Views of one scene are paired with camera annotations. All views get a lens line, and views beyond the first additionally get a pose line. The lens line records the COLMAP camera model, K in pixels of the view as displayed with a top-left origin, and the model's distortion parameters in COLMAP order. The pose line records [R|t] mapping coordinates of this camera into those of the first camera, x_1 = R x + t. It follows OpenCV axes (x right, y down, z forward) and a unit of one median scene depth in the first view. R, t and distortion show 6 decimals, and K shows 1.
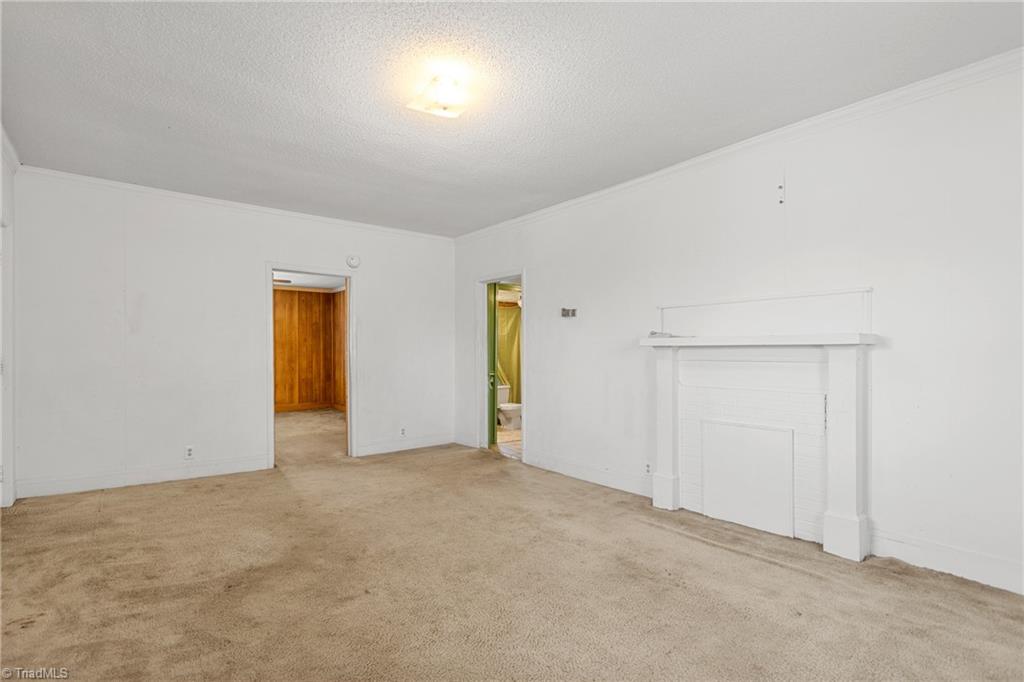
lens RADIAL K [[491.2, 0, 512.4], [0, 491.2, 351.9], [0, 0, 1]] dist [-0.002321, 0.000086]
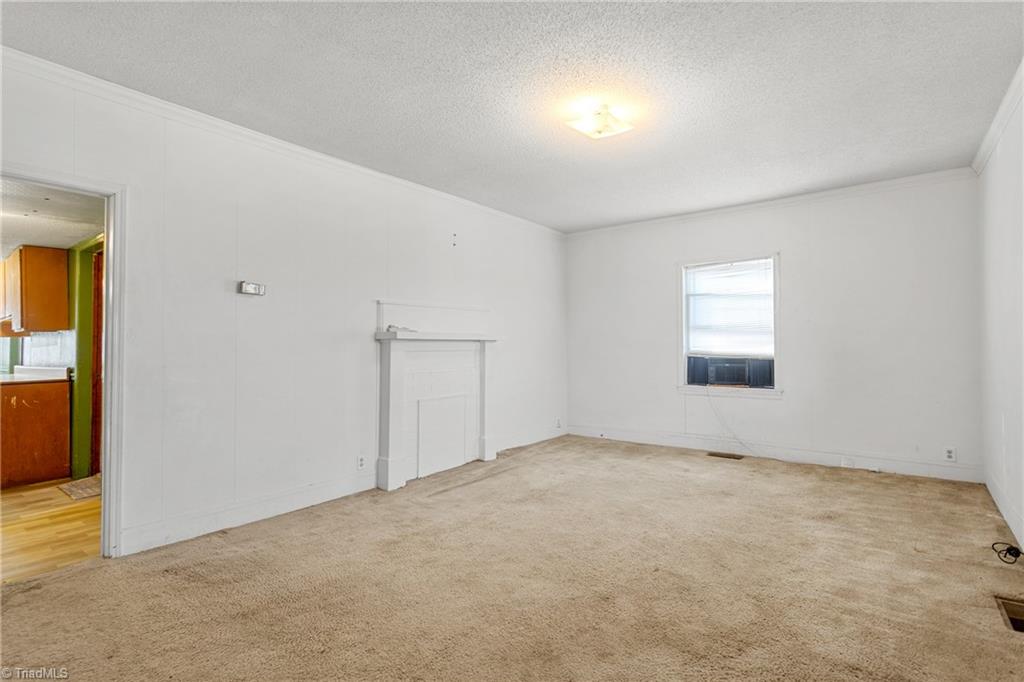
lens RADIAL K [[495.2, 0, 511.1], [0, 495.2, 331.1], [0, 0, 1]] dist [-0.000144, 0.000079]
pose [[-0.218102, 0.027225, 0.975546, -0.934573], [0.003702, 0.999627, -0.027069, 0.000892], [-0.975919, -0.002292, -0.218121, 1.121139]]
